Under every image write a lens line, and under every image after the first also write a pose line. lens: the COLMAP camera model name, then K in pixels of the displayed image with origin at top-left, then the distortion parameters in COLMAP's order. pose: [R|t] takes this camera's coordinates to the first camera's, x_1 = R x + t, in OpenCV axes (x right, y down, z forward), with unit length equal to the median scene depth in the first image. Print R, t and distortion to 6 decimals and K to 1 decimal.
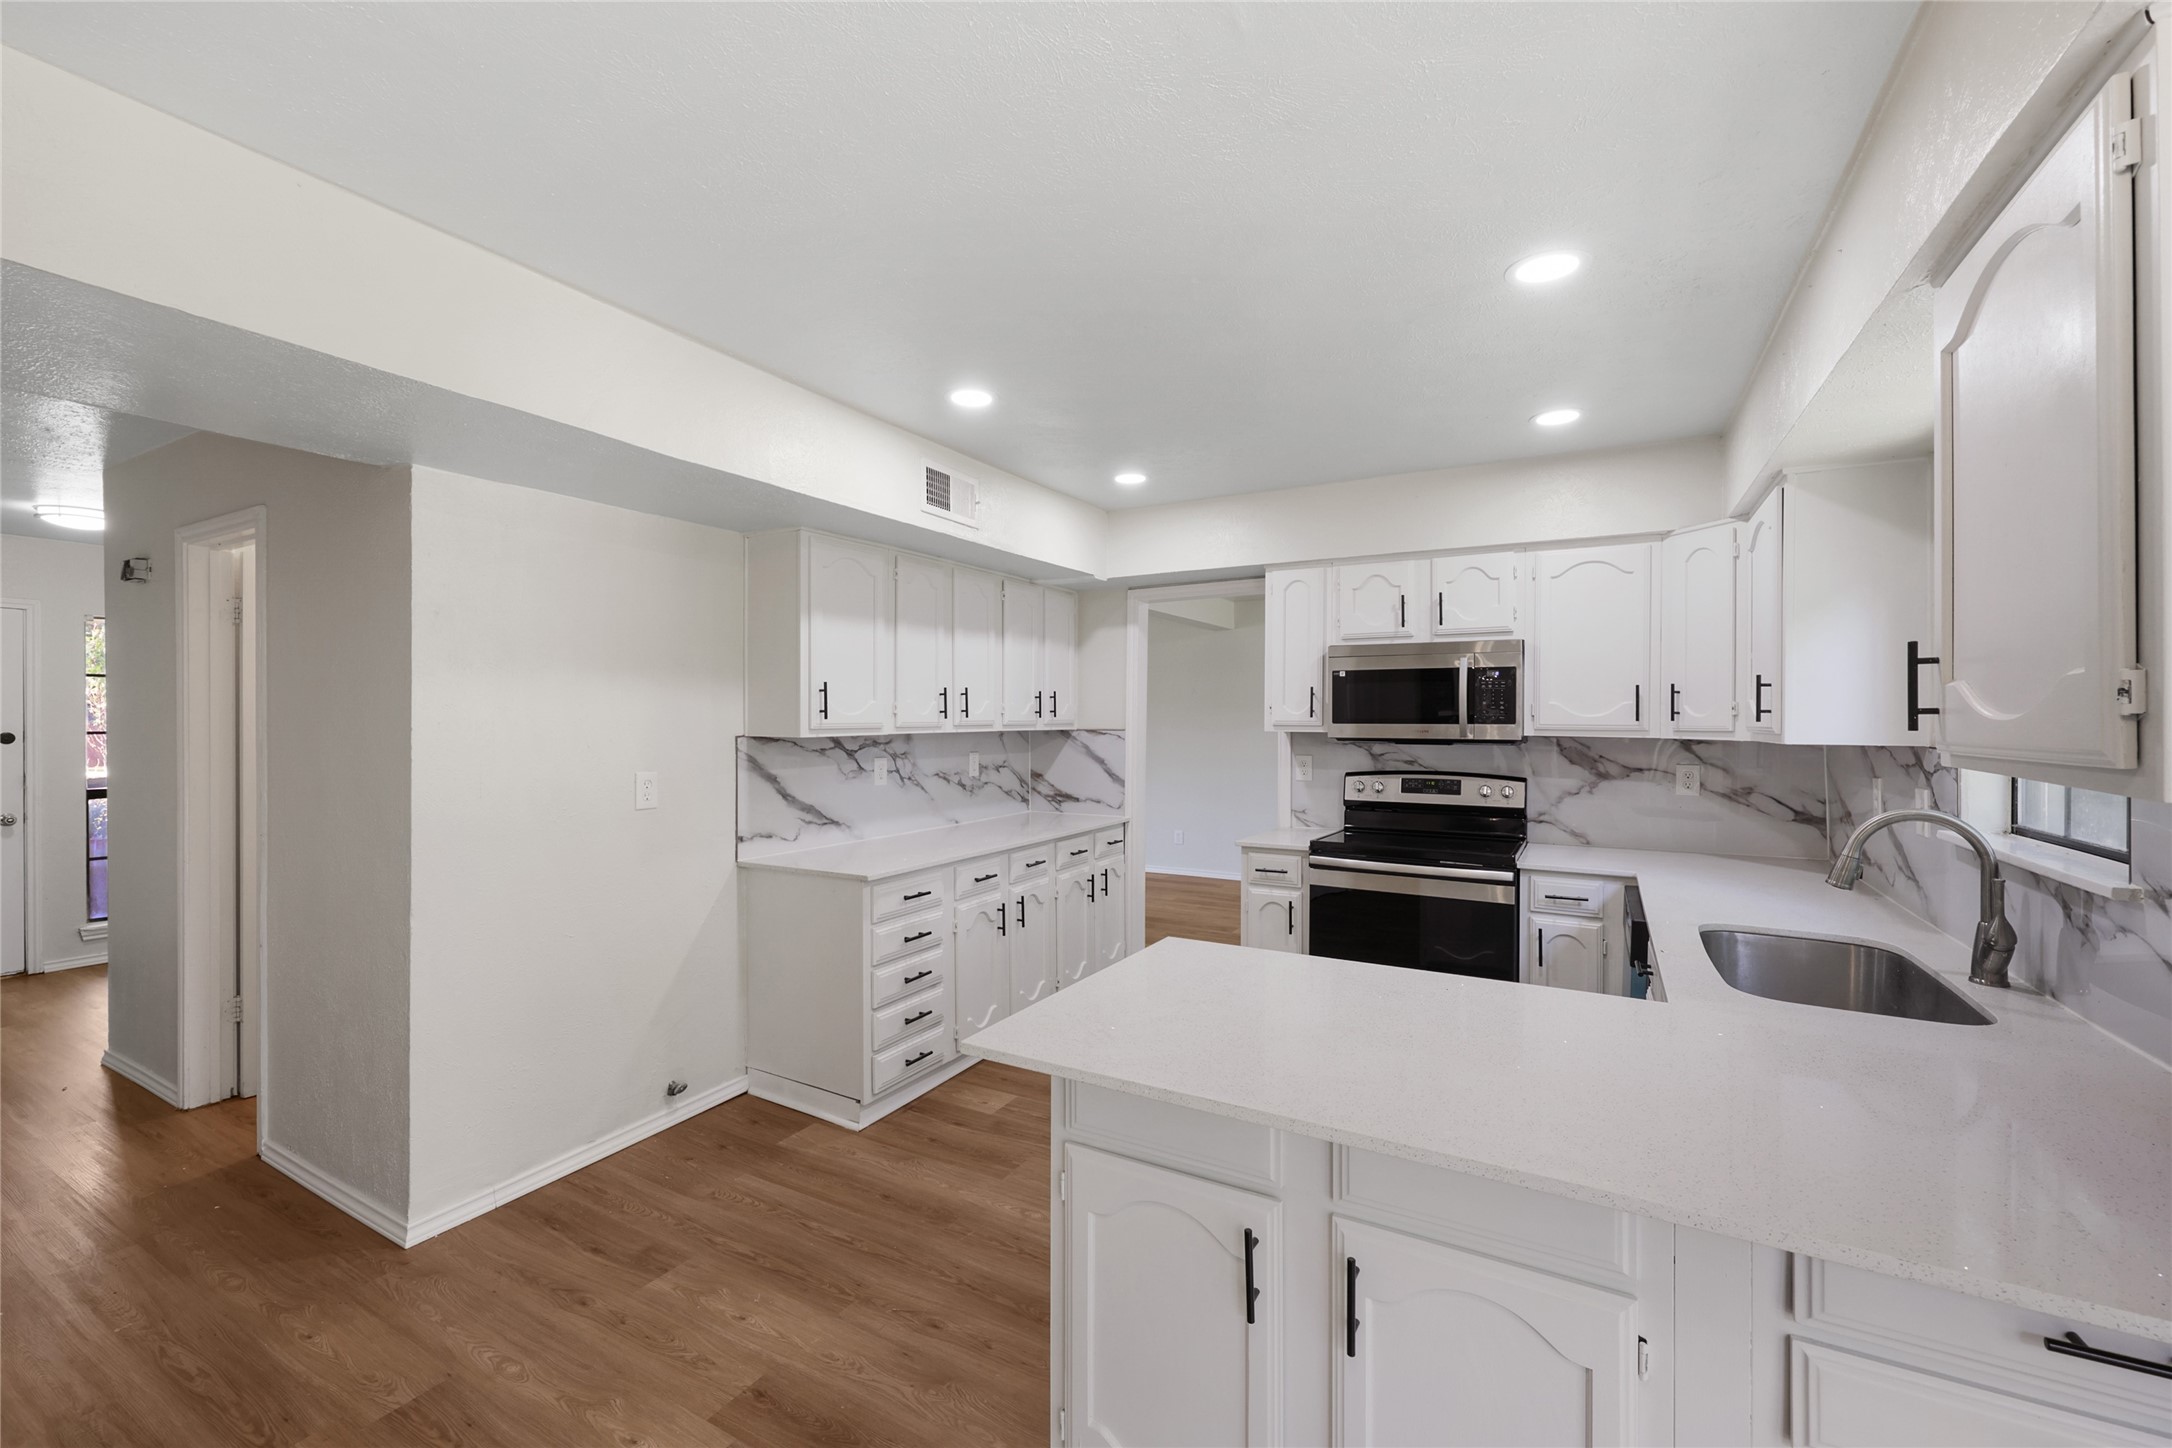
lens RADIAL K [[886.7, 0, 1087.5], [0, 886.7, 718.4], [0, 0, 1]] dist [0.003761, 0.000178]
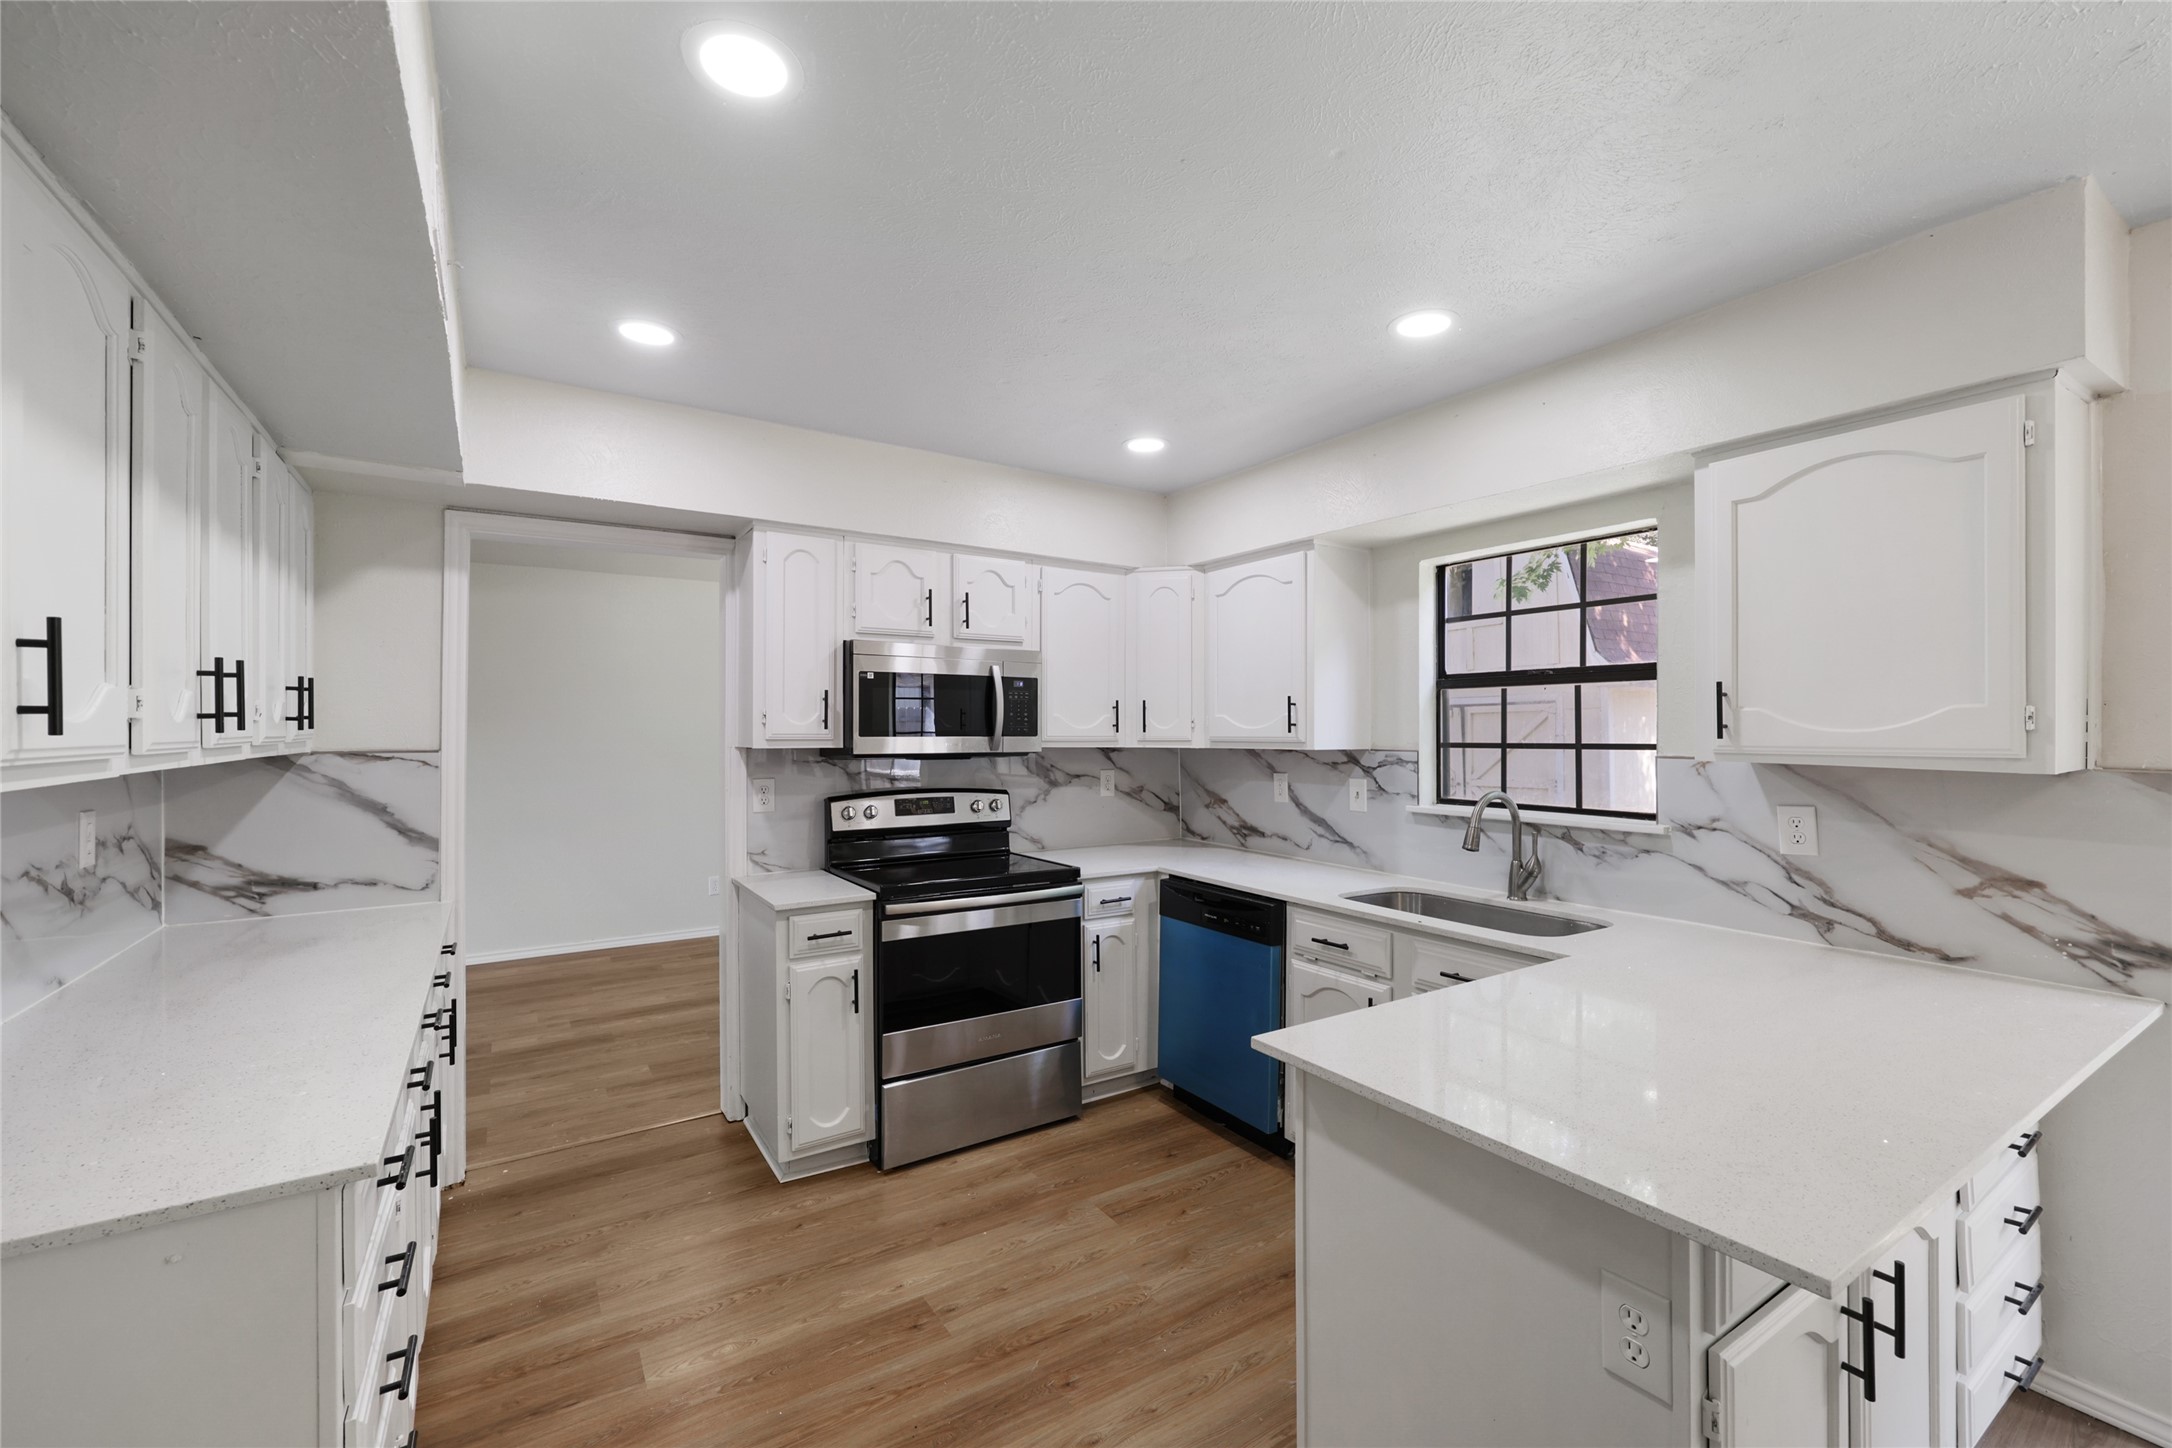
lens RADIAL K [[886.7, 0, 1076.4], [0, 886.7, 733.4], [0, 0, 1]] dist [0.003761, 0.000178]
pose [[0.463776, -0.004842, 0.885939, -0.344179], [0.000639, 0.999987, 0.005131, -0.001393], [-0.885952, -0.001814, 0.463773, 0.456066]]
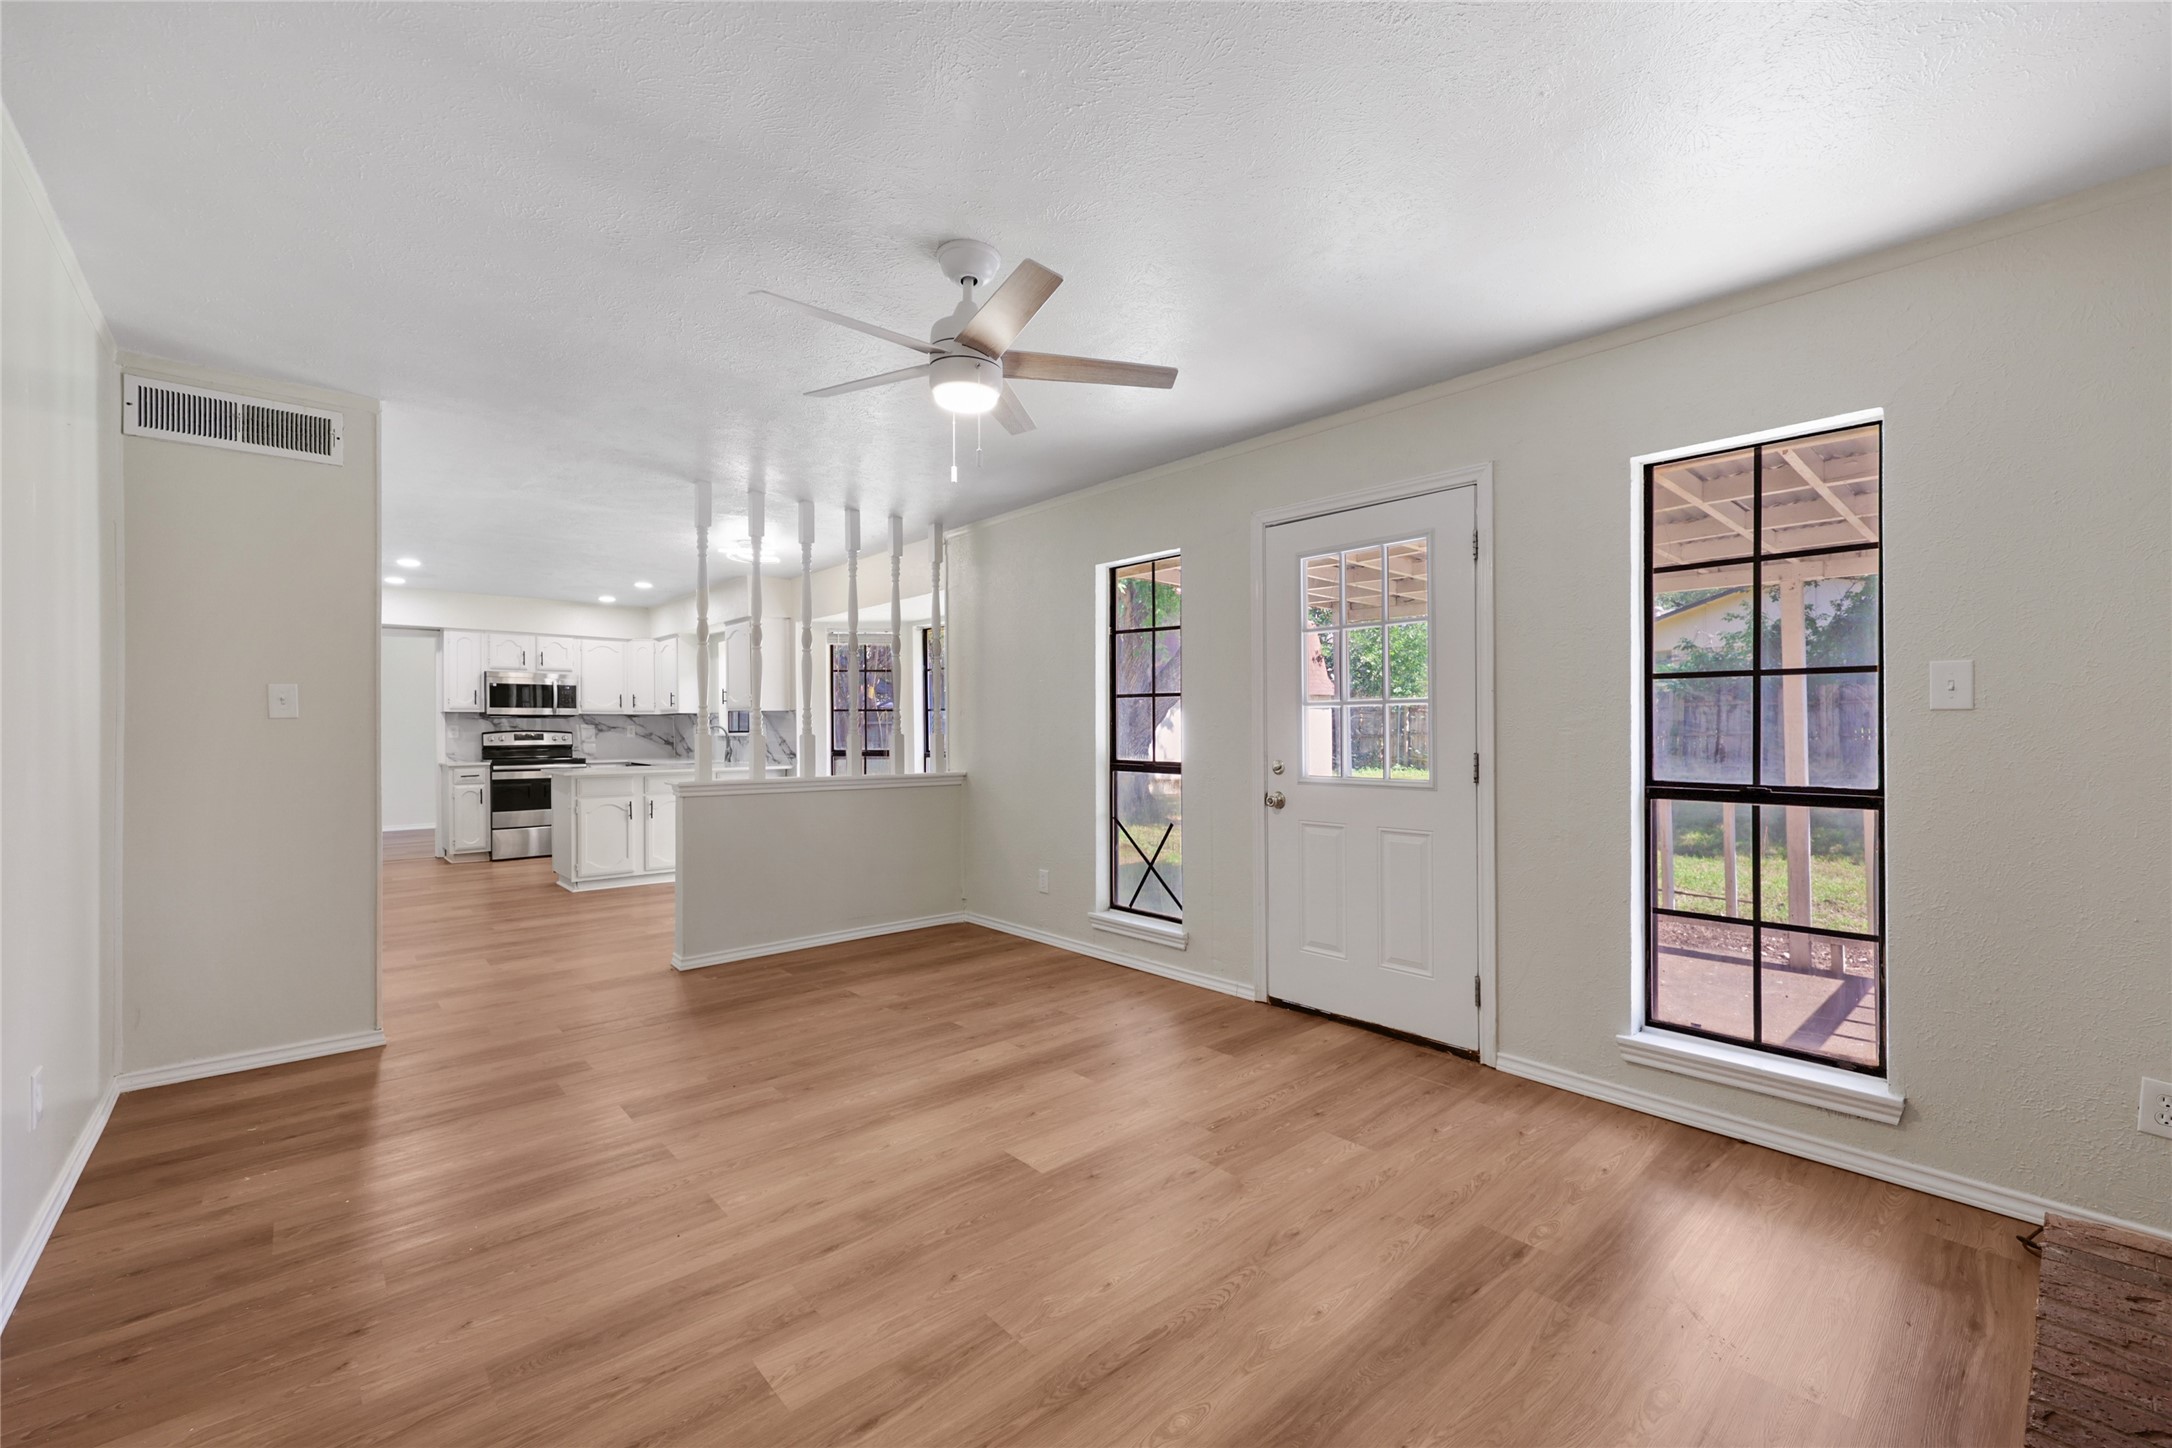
lens RADIAL K [[886.7, 0, 1076.9], [0, 886.7, 731.6], [0, 0, 1]] dist [0.003761, 0.000178]
pose [[0.324970, -0.004193, 0.945715, -1.295161], [0.003615, 0.999988, 0.003192, 0.062369], [-0.945717, 0.002382, 0.324981, -1.040451]]
